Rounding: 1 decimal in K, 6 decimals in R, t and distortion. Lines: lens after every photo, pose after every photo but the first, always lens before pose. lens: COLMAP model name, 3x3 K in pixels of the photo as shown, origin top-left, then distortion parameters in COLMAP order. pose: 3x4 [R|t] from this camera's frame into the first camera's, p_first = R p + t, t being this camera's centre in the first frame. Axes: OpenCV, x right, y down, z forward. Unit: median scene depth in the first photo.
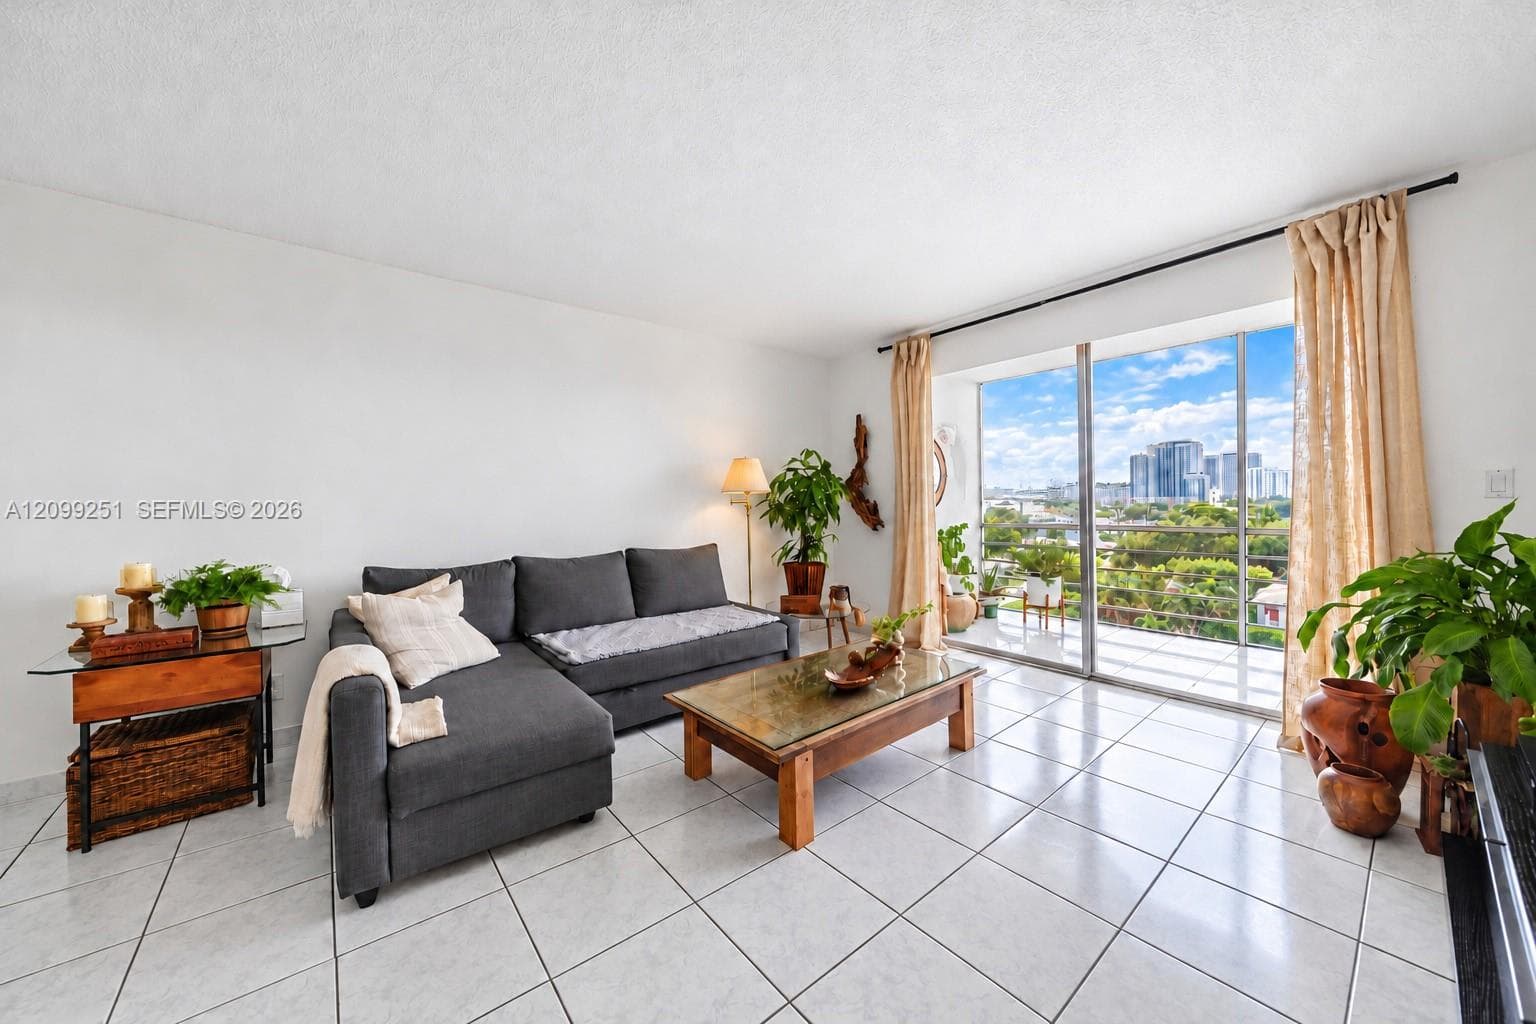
lens RADIAL K [[534.0, 0, 754.2], [0, 534.0, 503.5], [0, 0, 1]] dist [-0.000679, -0.000252]
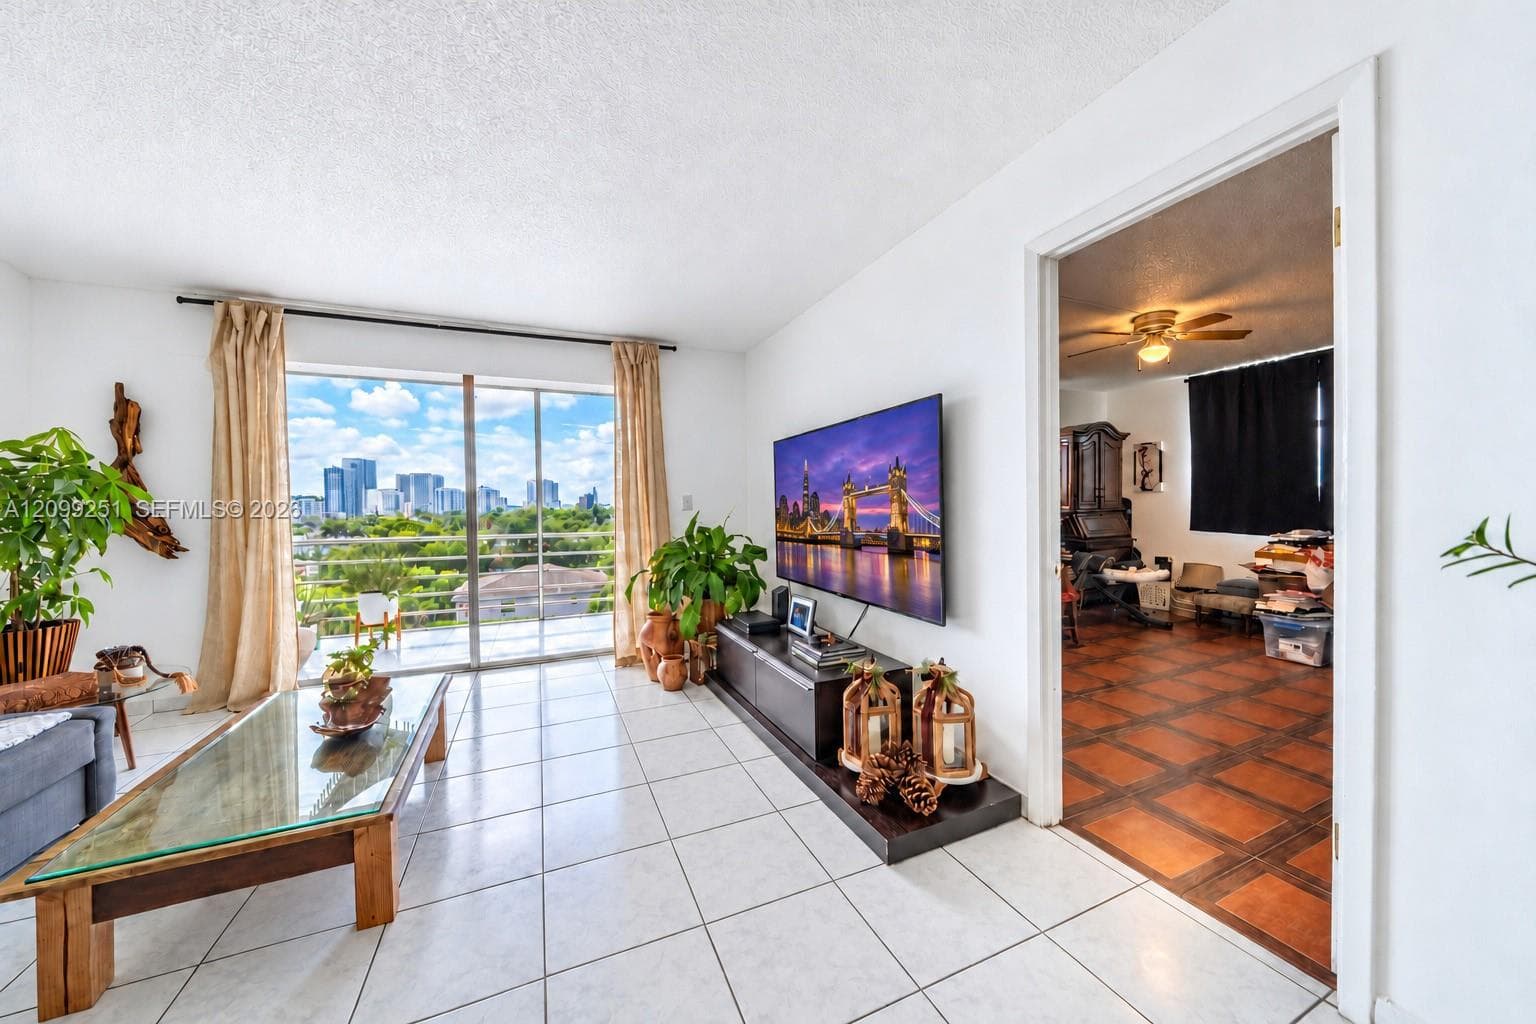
lens RADIAL K [[534.0, 0, 767.7], [0, 534.0, 515.6], [0, 0, 1]] dist [-0.000679, -0.000252]
pose [[0.262912, -0.003771, 0.964812, -0.231371], [0.009613, 0.999953, 0.001289, 0.002013], [-0.964772, 0.008936, 0.262936, 0.075444]]
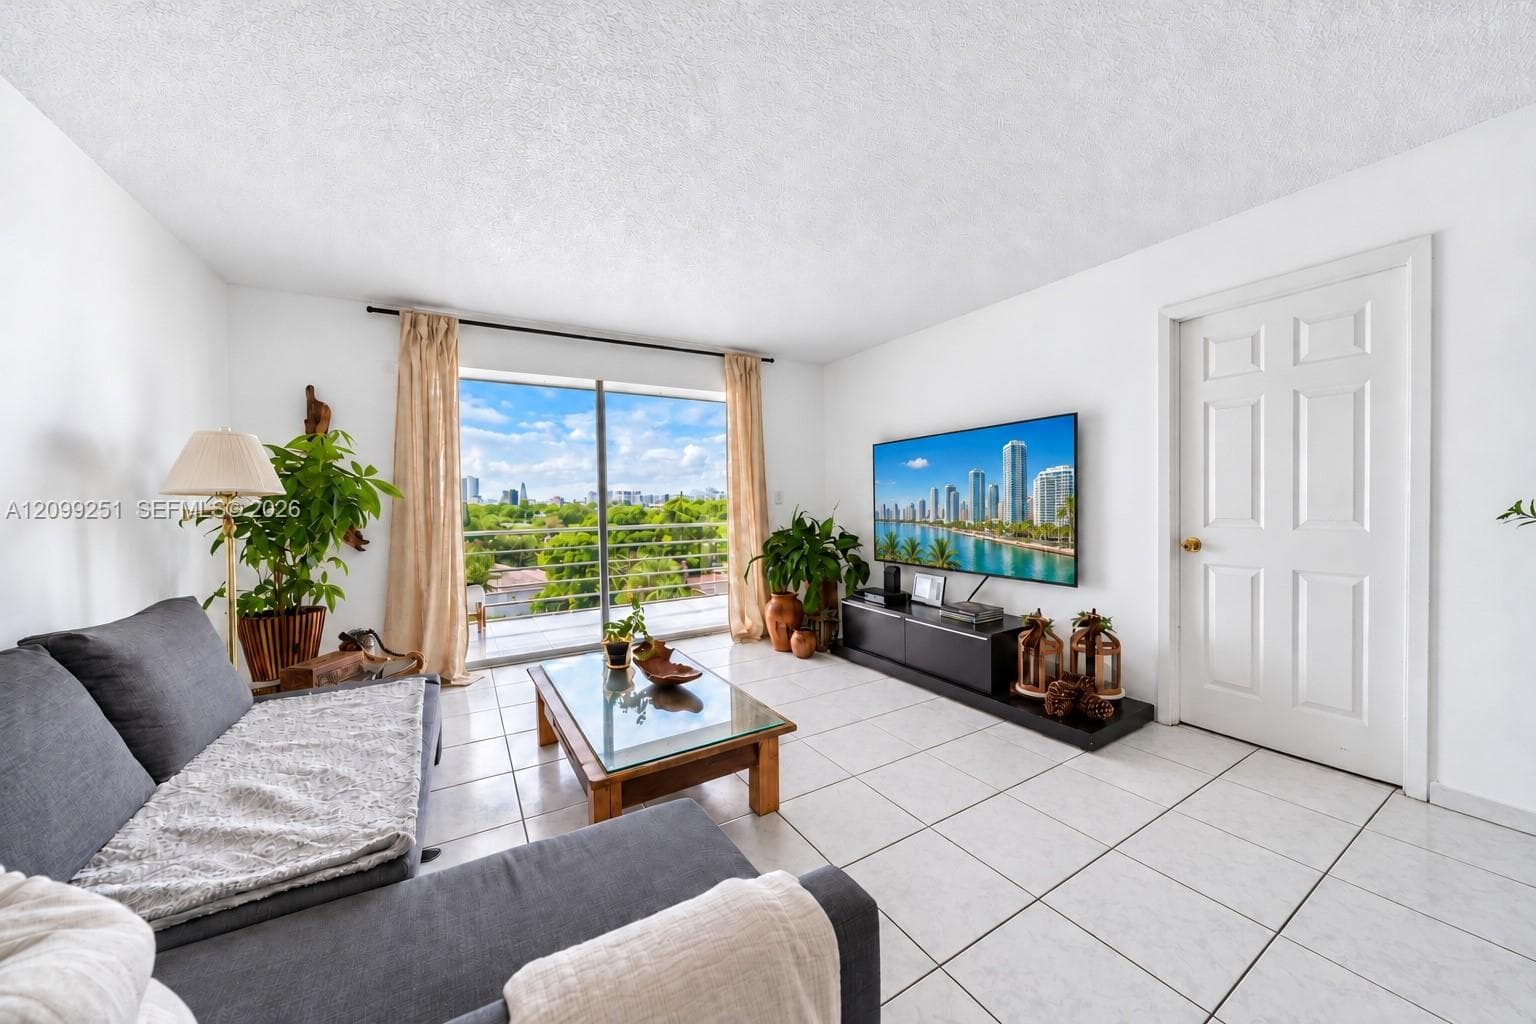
lens RADIAL K [[534.0, 0, 767.7], [0, 534.0, 507.7], [0, 0, 1]] dist [-0.000679, -0.000252]
pose [[0.143759, -0.000206, 0.989613, -0.416741], [0.017590, 0.999843, -0.002347, 0.003175], [-0.989456, 0.017745, 0.143740, 0.333619]]
